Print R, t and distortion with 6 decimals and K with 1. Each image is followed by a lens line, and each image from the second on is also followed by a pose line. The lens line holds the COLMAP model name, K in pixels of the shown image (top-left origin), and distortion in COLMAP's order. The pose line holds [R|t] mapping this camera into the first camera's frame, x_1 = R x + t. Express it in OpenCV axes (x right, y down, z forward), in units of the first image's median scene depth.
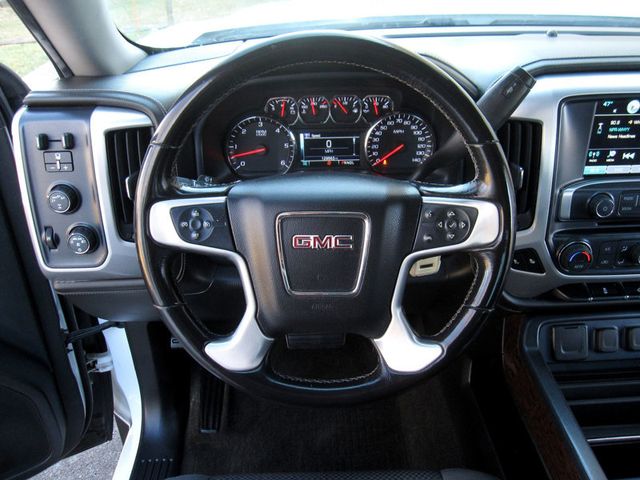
lens RADIAL K [[526.6, 0, 326.8], [0, 526.6, 238.4], [0, 0, 1]] dist [-0.053071, -0.009095]
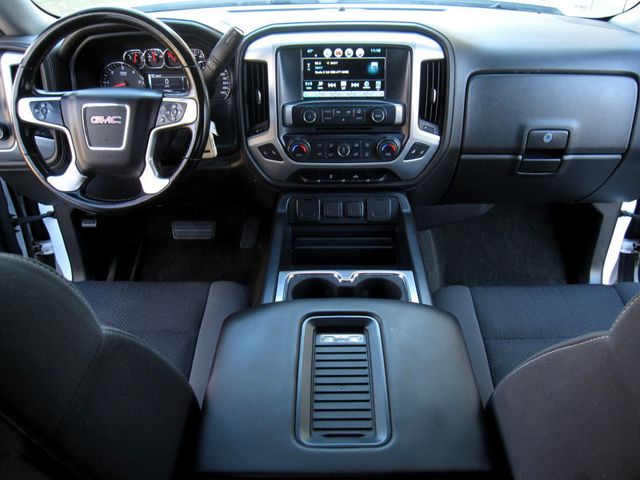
lens RADIAL K [[524.6, 0, 320.0], [0, 524.6, 240.0], [0, 0, 1]] dist [-0.047752, 0.003043]
pose [[0.998489, 0.031984, -0.044684, 0.642786], [-0.030358, 0.998868, 0.036609, 0.258934], [0.045805, -0.035197, 0.998330, -0.623286]]
